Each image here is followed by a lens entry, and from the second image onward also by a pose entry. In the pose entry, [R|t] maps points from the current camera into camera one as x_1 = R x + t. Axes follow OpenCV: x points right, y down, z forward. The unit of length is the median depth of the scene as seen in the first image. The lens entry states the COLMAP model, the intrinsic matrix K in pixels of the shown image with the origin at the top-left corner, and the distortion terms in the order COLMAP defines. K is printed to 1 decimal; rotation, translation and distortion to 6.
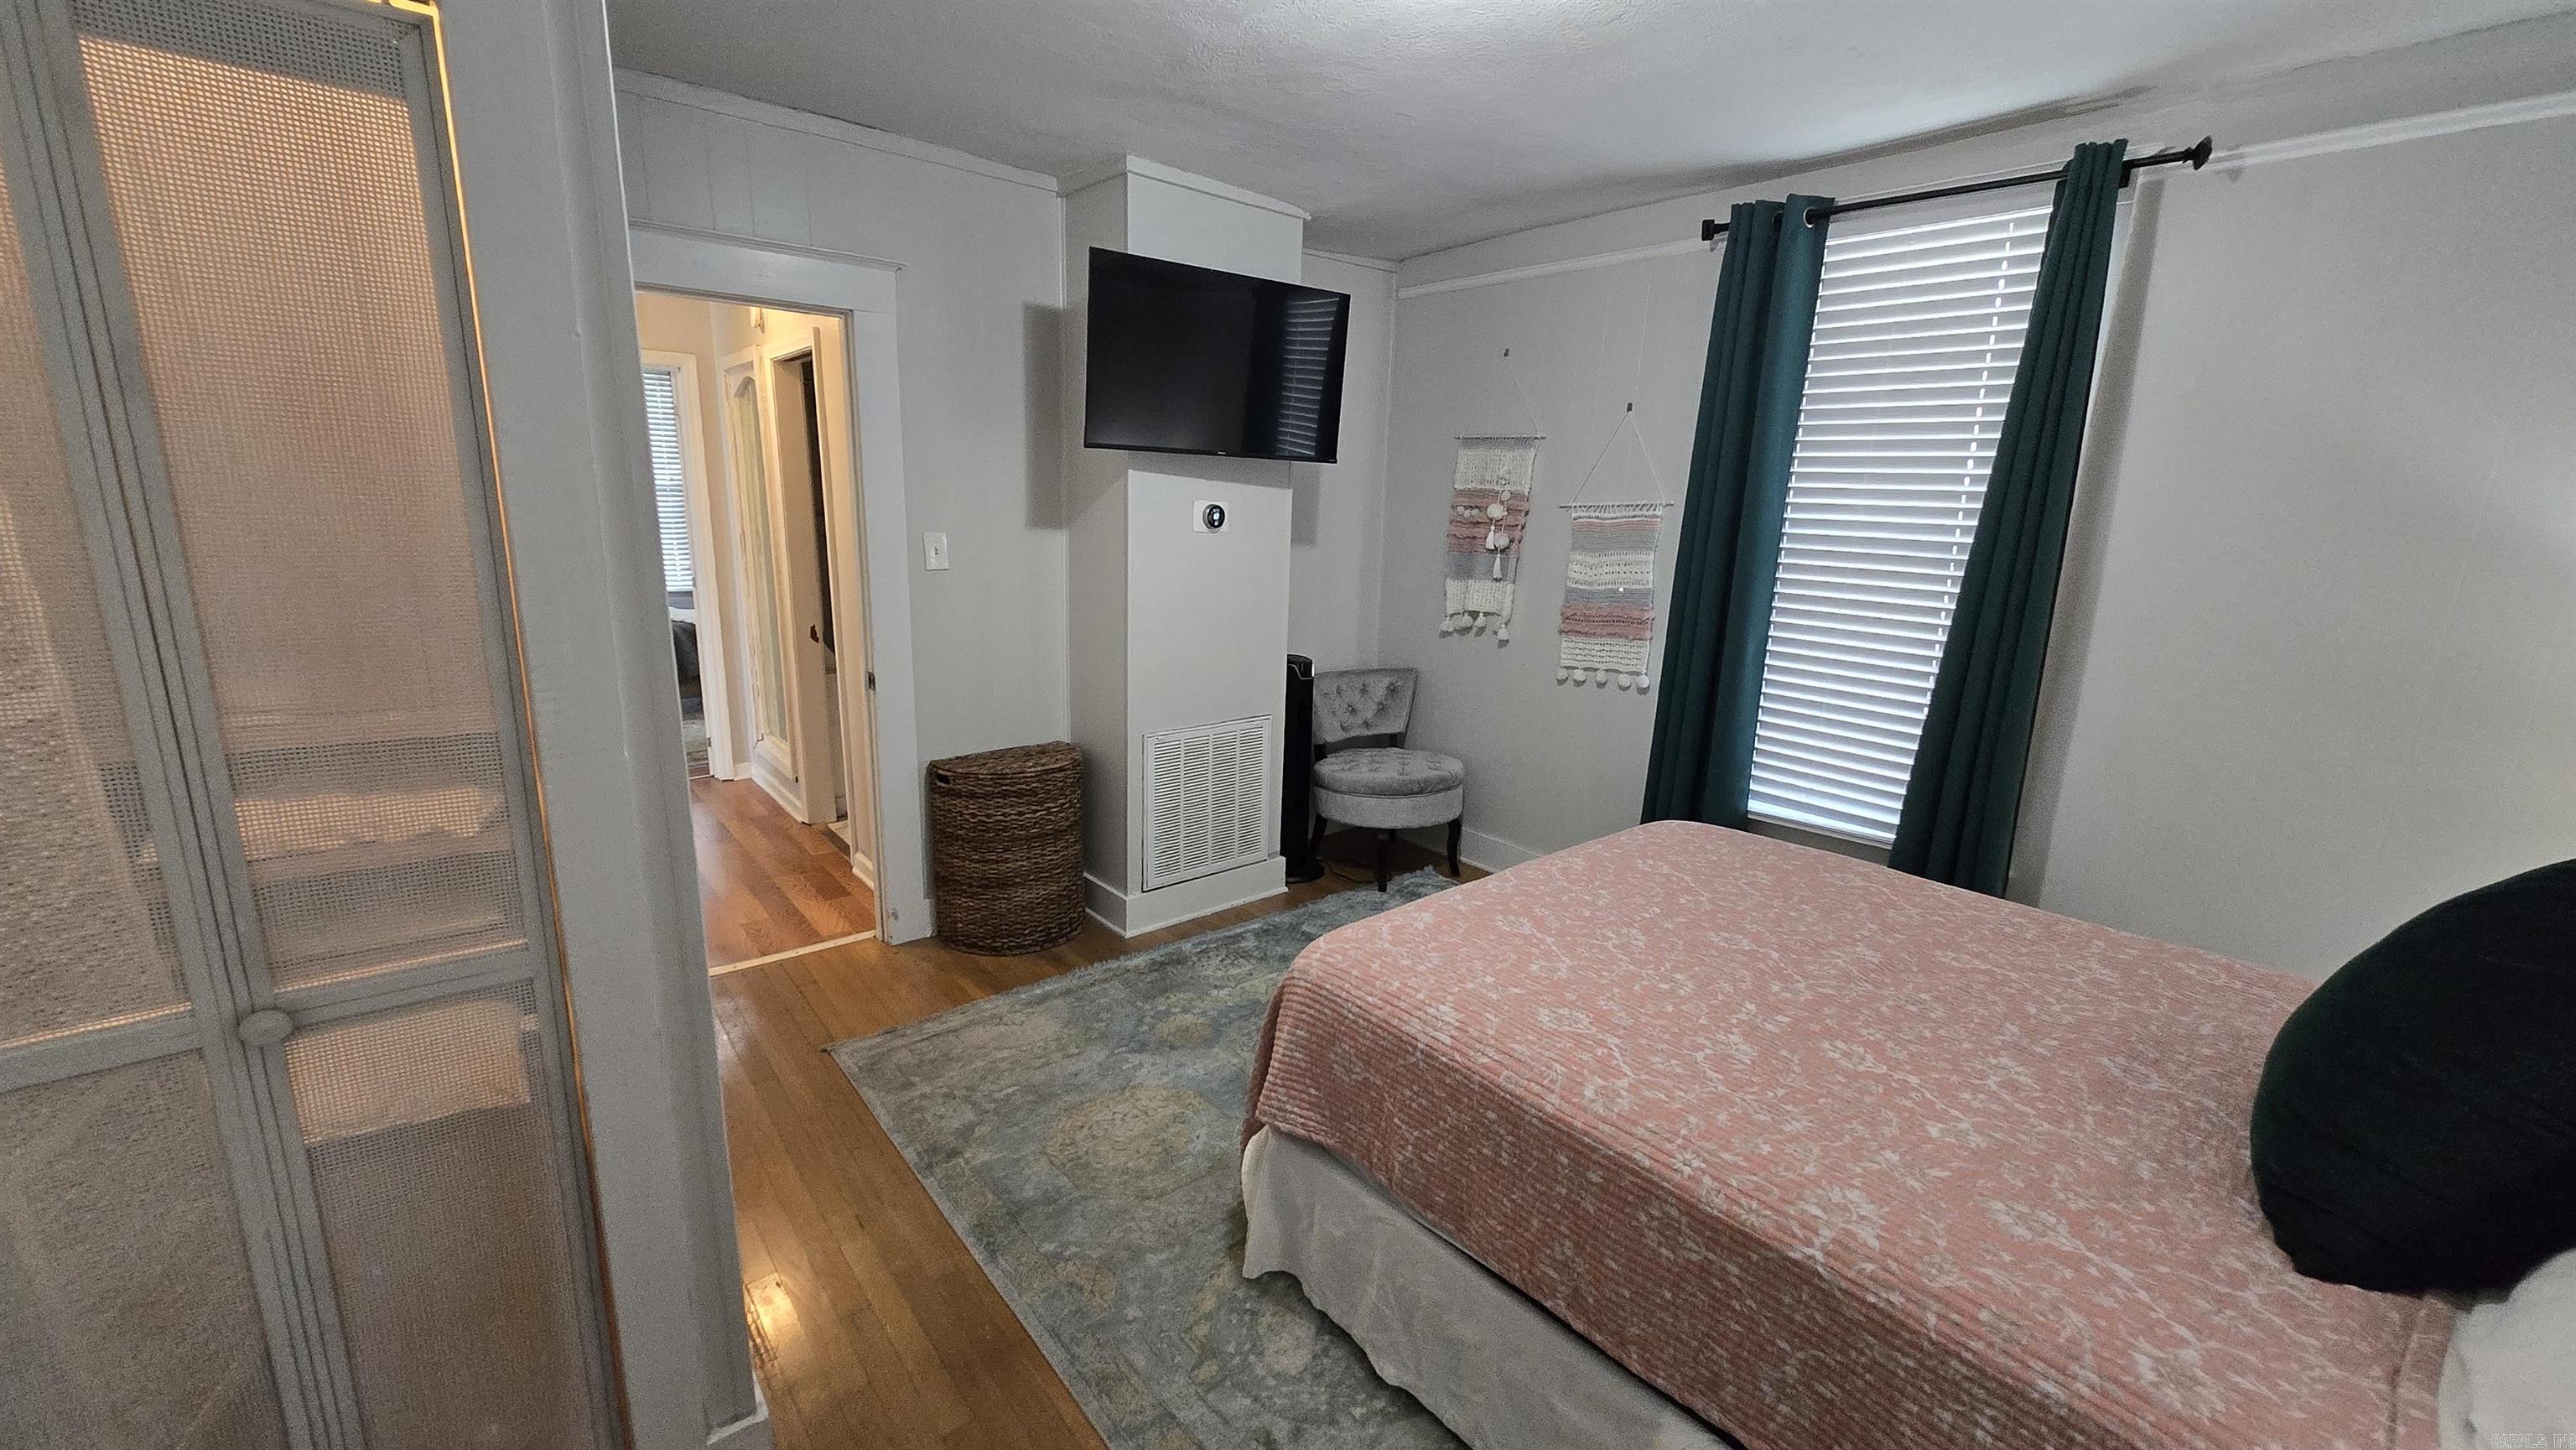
lens RADIAL K [[1014.3, 0, 1267.0], [0, 1014.3, 730.7], [0, 0, 1]] dist [-0.001763, 0.000080]
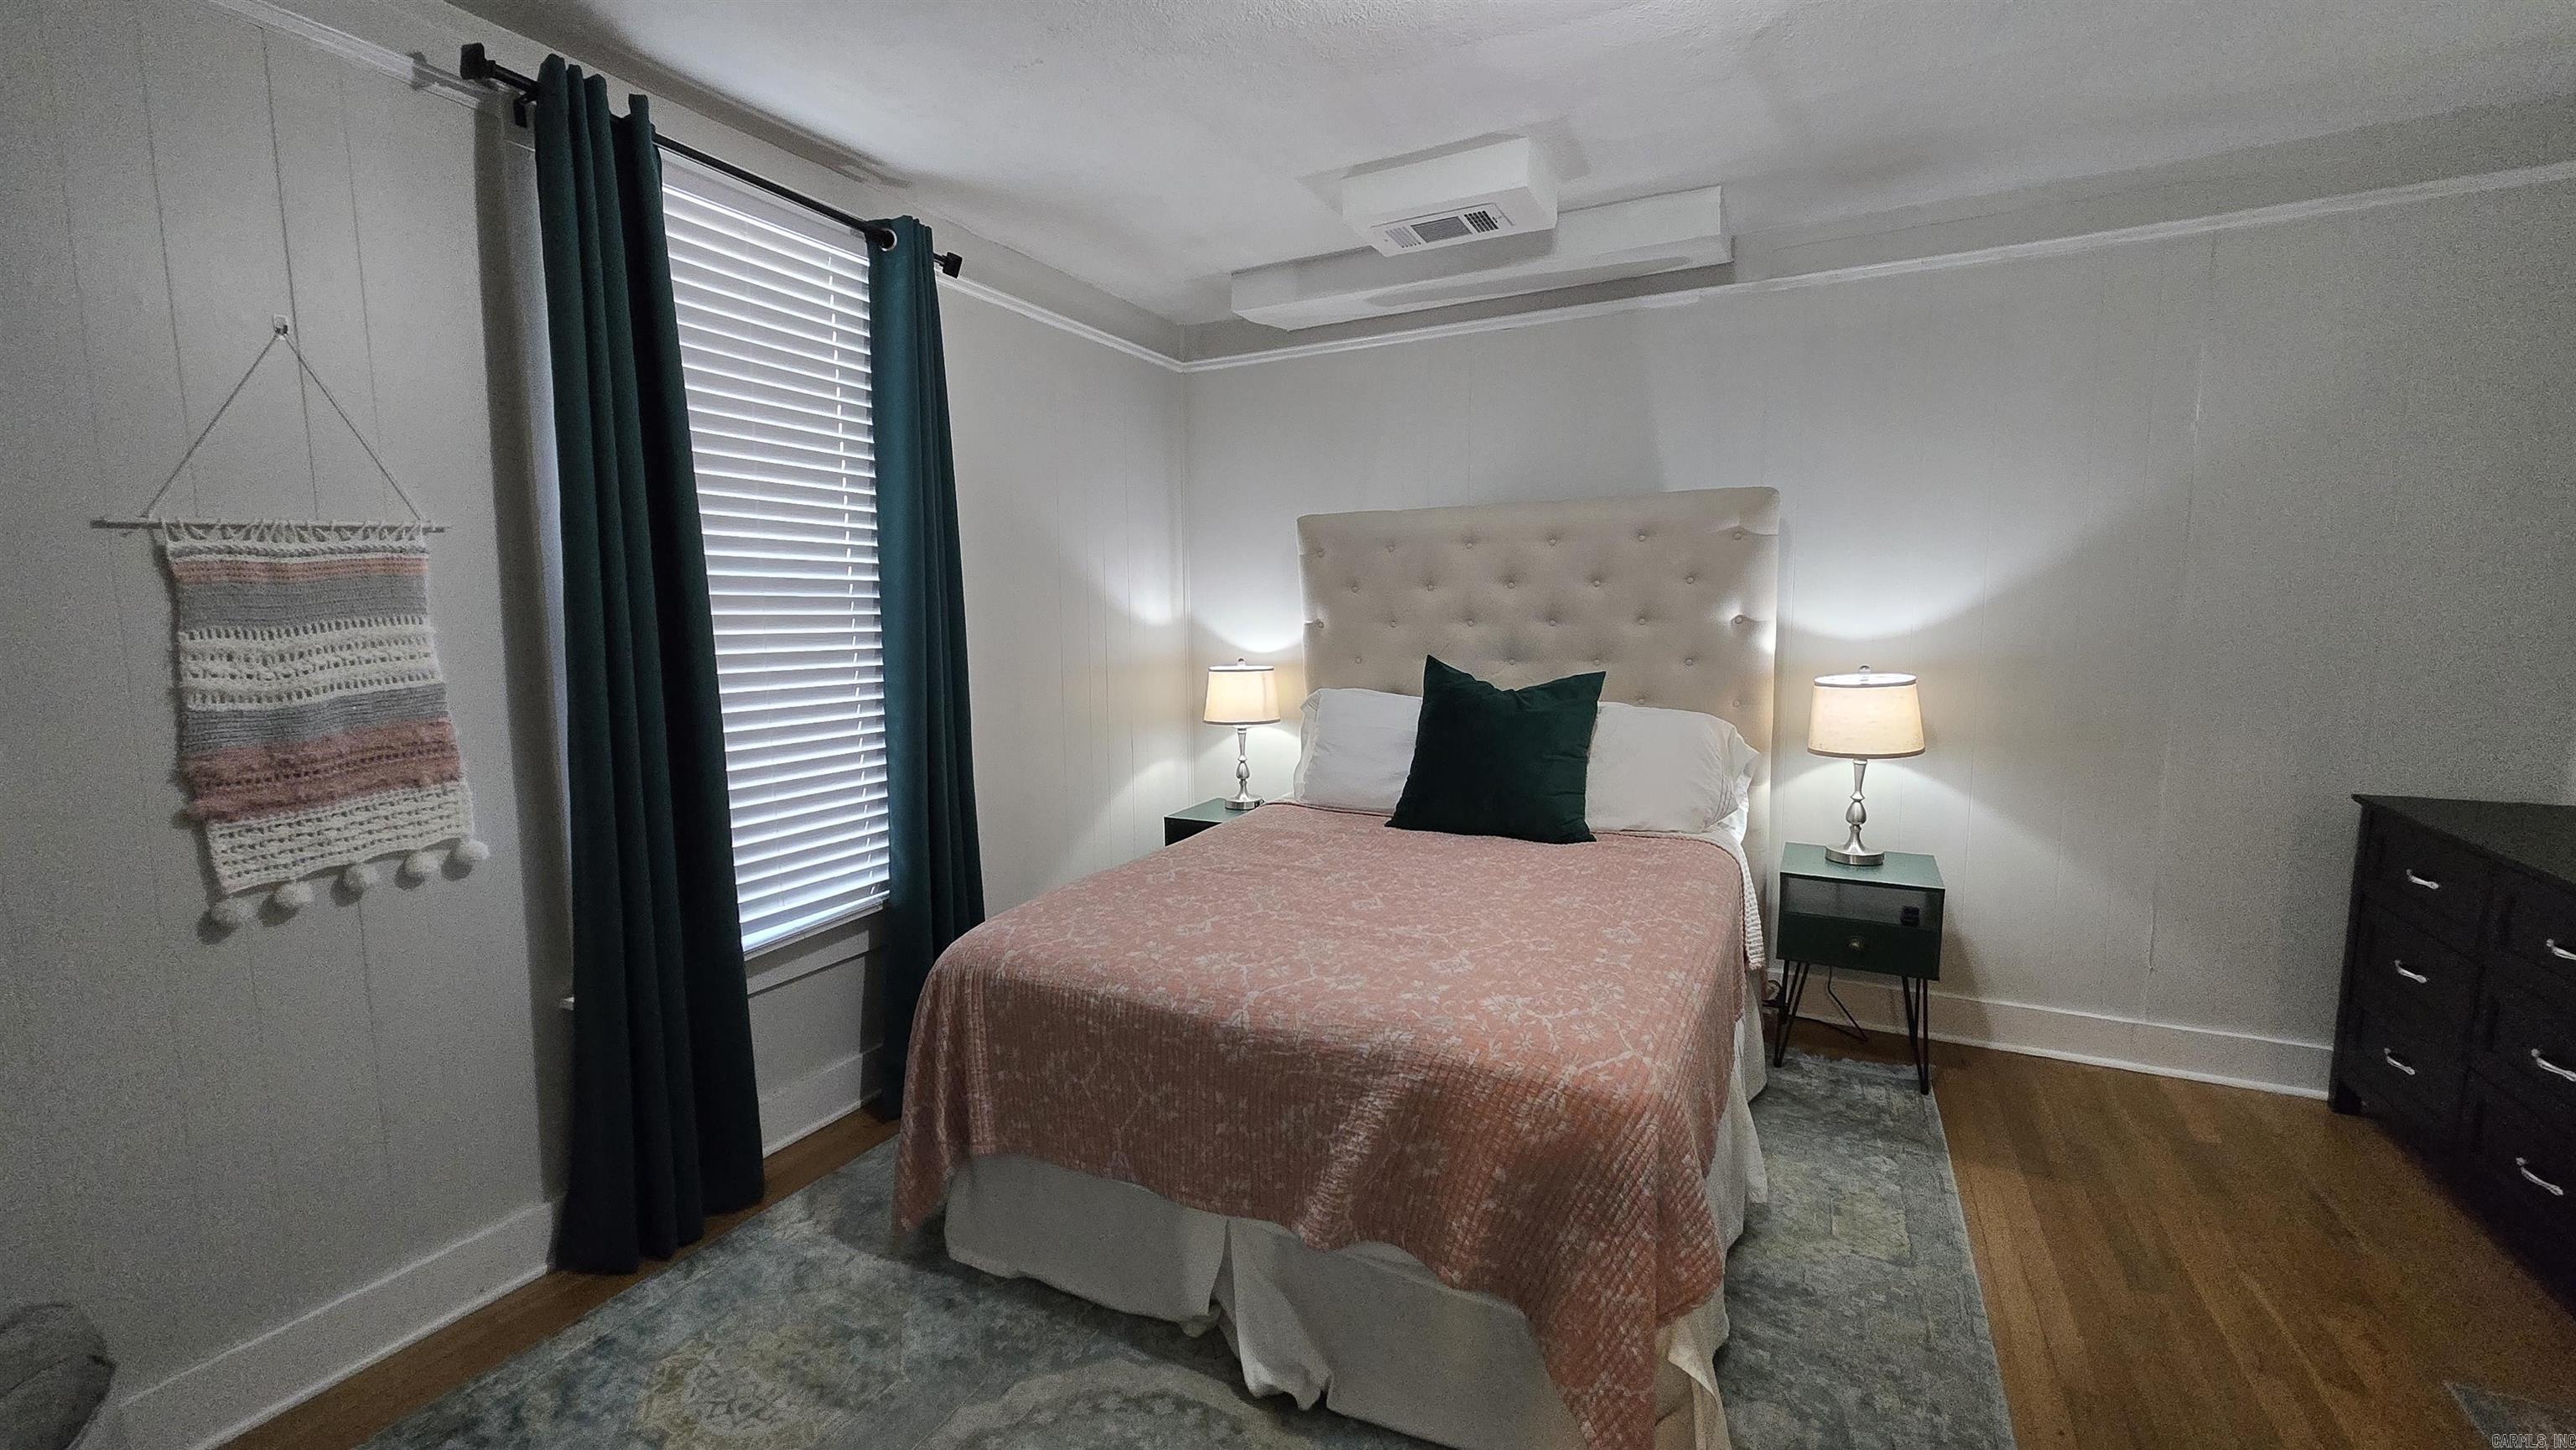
lens RADIAL K [[1014.3, 0, 1267.0], [0, 1014.3, 730.7], [0, 0, 1]] dist [-0.001763, 0.000080]
pose [[-0.389322, -0.137672, 0.910755, -0.284282], [0.206955, 0.950412, 0.232135, -0.148723], [-0.897551, 0.278861, -0.341524, 0.787891]]
